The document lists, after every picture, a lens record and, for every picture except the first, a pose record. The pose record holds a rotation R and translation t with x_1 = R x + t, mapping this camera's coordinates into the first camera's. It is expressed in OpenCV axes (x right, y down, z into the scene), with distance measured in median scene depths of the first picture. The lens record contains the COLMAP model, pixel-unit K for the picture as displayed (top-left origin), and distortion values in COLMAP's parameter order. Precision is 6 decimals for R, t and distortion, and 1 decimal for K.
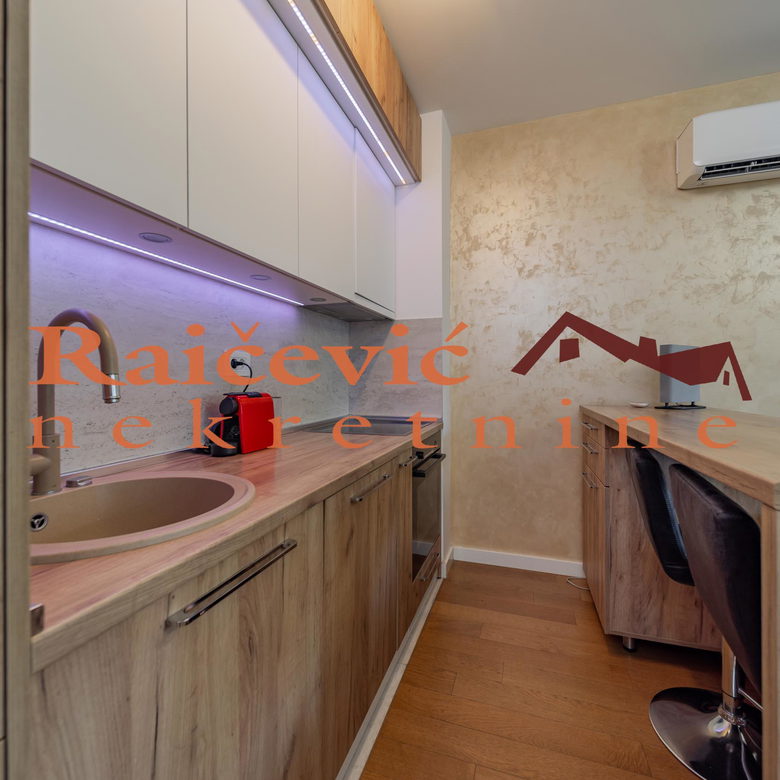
lens RADIAL K [[410.7, 0, 392.6], [0, 410.7, 379.2], [0, 0, 1]] dist [0.000033, -0.000935]
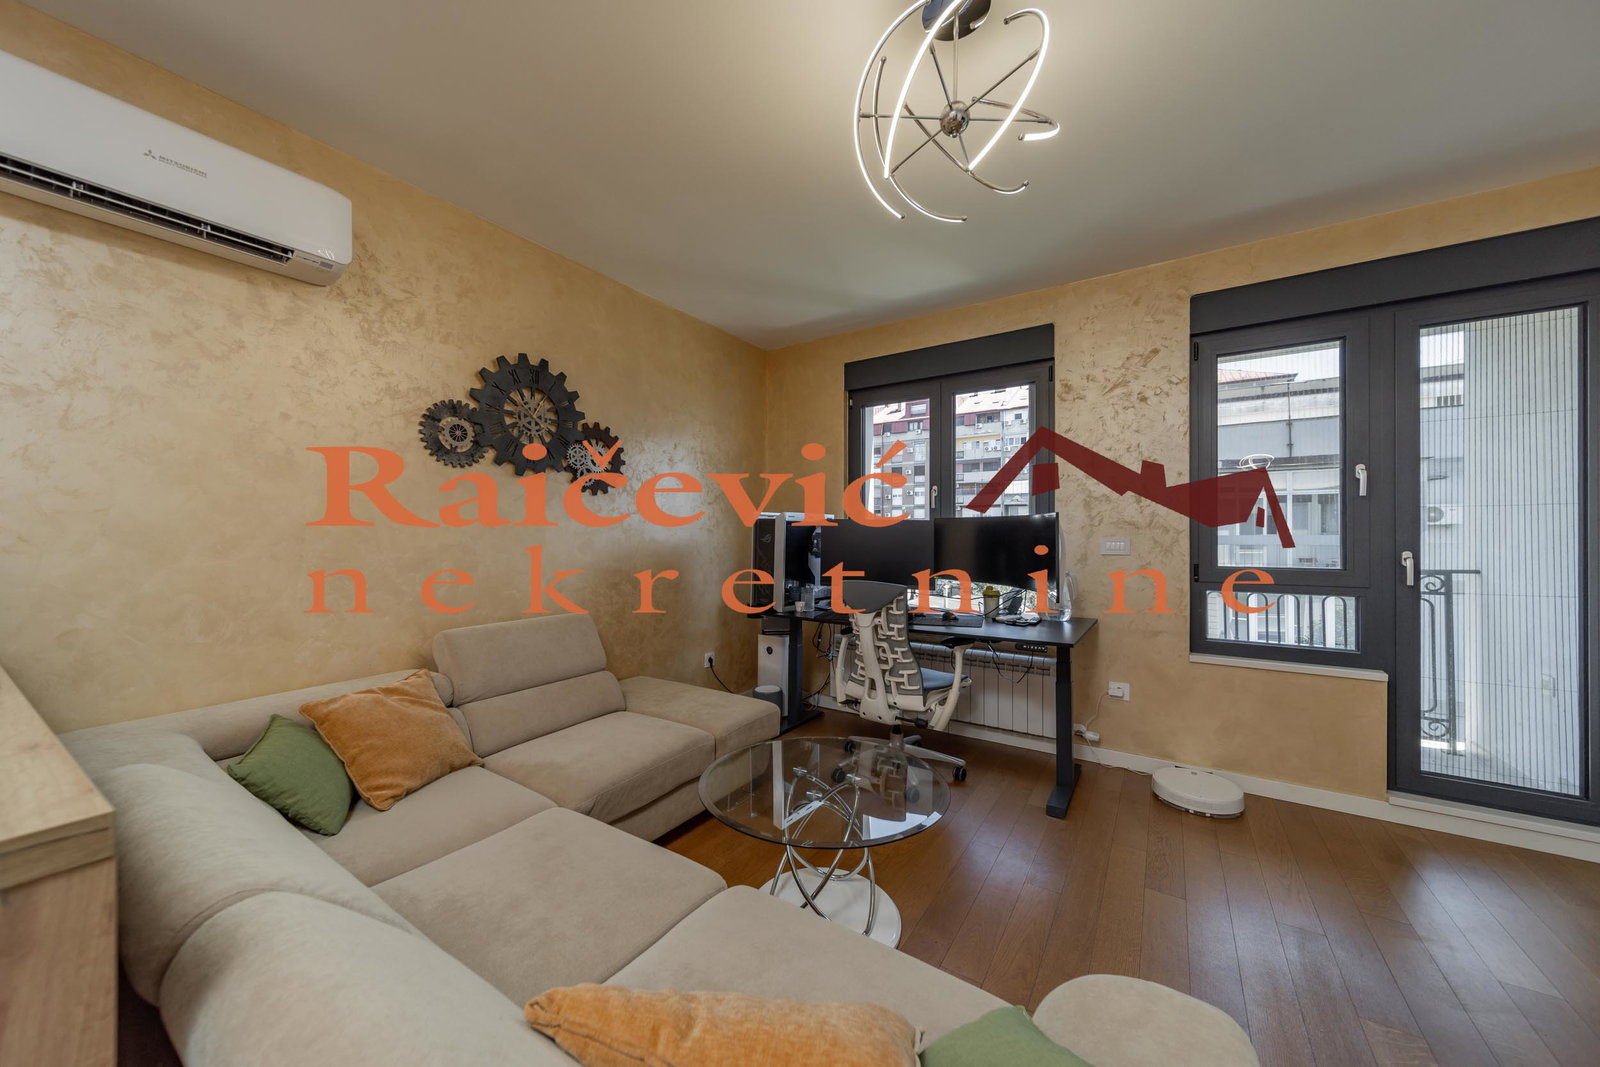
lens RADIAL K [[555.2, 0, 784.3], [0, 555.2, 536.5], [0, 0, 1]] dist [0.000624, -0.000196]
pose [[0.269773, 0.004047, 0.962915, 0.371374], [-0.004212, 0.999987, -0.003023, -0.041483], [-0.962915, -0.003240, 0.269787, -0.128641]]
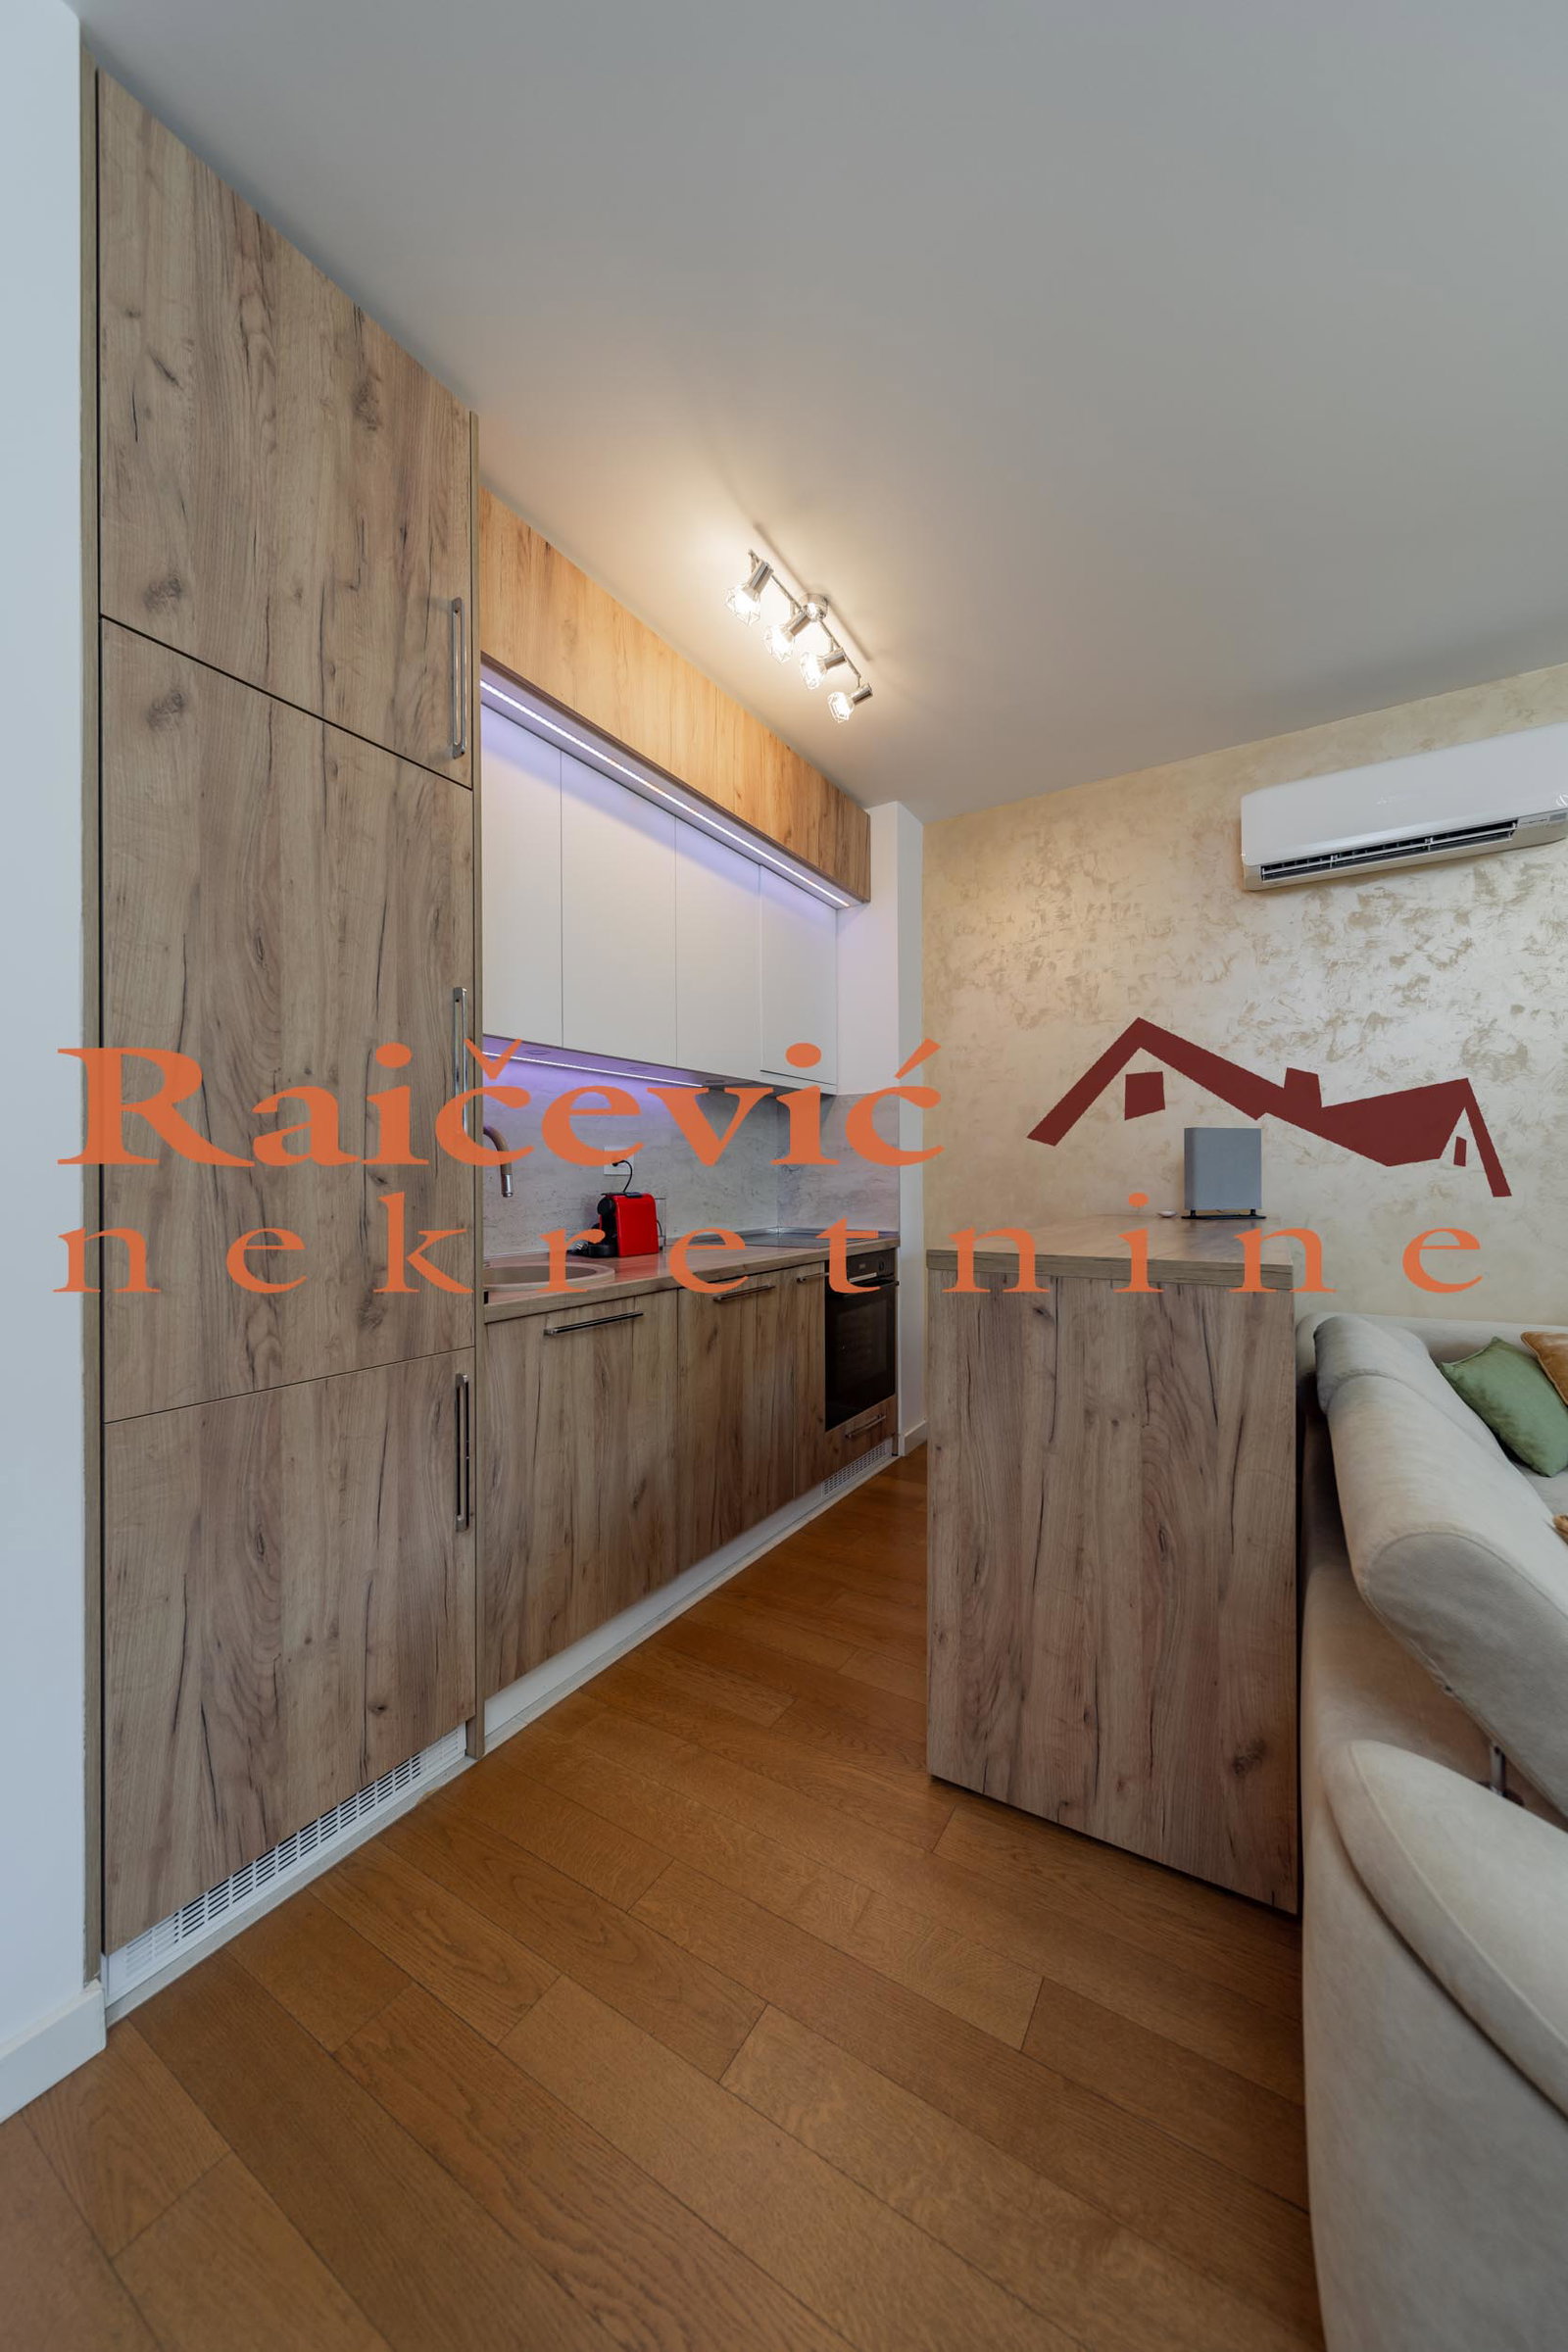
lens RADIAL K [[823.7, 0, 780.0], [0, 823.7, 1171.8], [0, 0, 1]] dist [0.001511, 0.000015]
pose [[0.972973, -0.004356, -0.230876, 0.273717], [0.003158, 0.999980, -0.005558, -0.002103], [0.230896, 0.004679, 0.972967, -0.483479]]
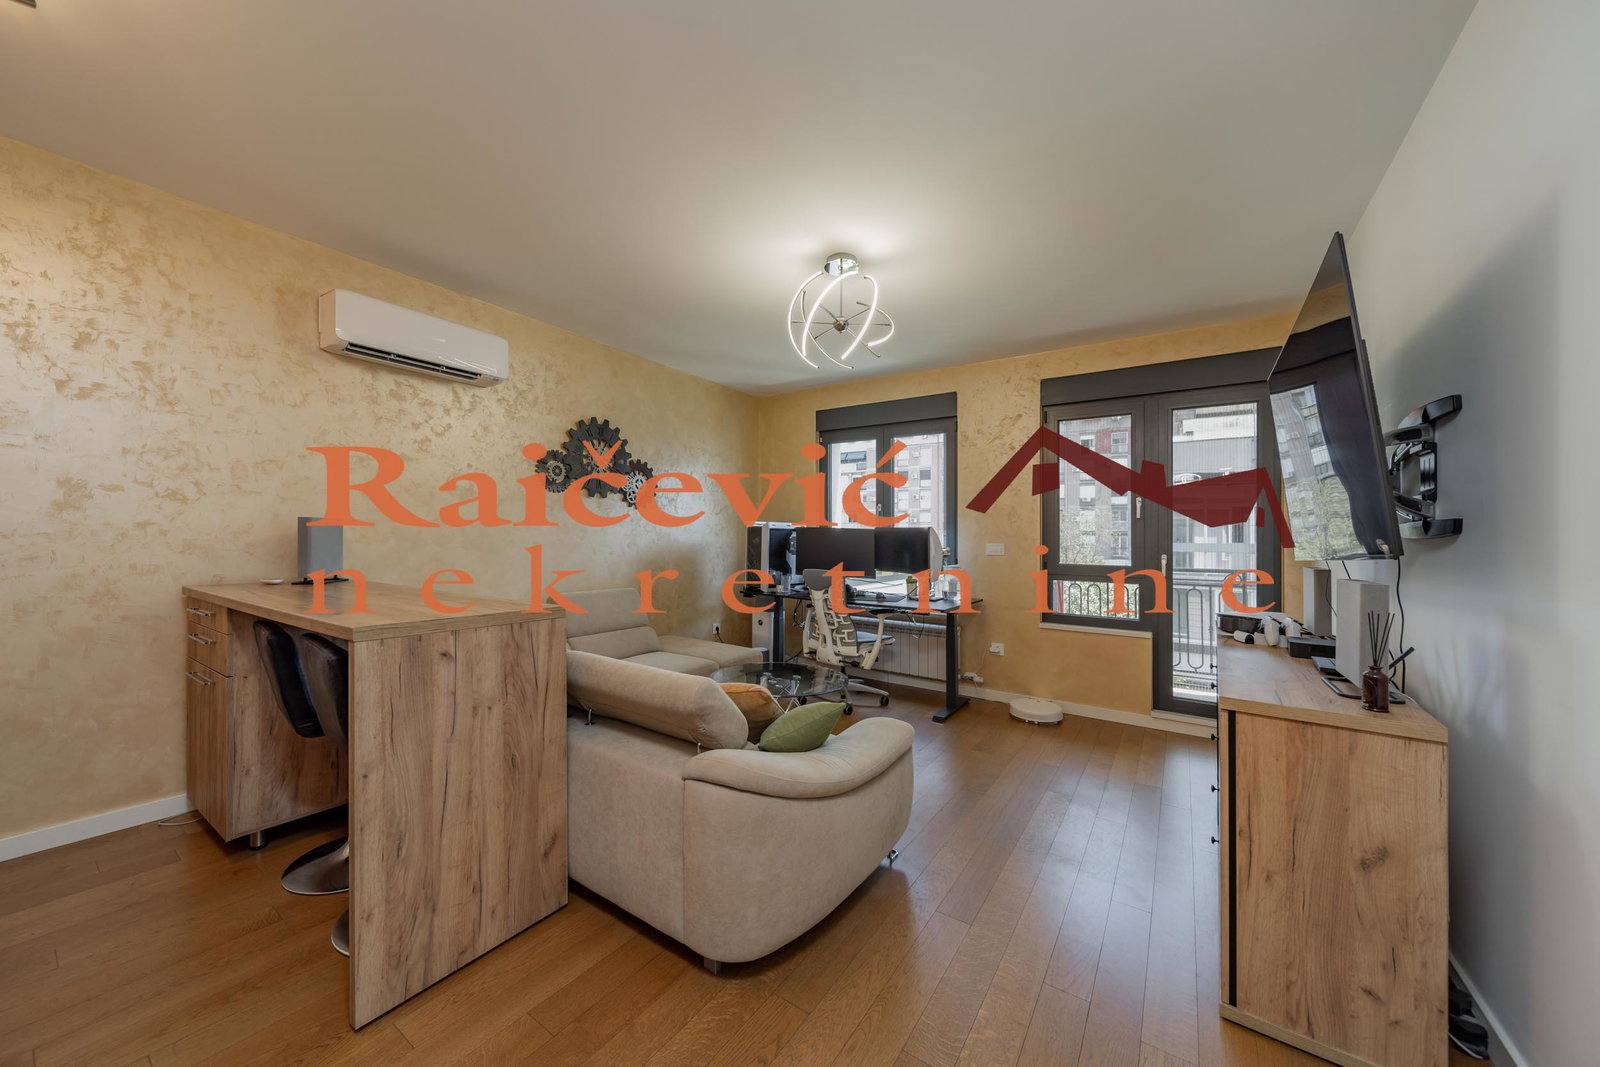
lens RADIAL K [[558.7, 0, 773.6], [0, 558.7, 547.5], [0, 0, 1]] dist [-0.000237, -0.000382]
pose [[0.298492, -0.007397, 0.954384, -0.221492], [-0.014278, 0.999823, 0.012215, -0.040226], [-0.954305, -0.017273, 0.298333, -0.382710]]
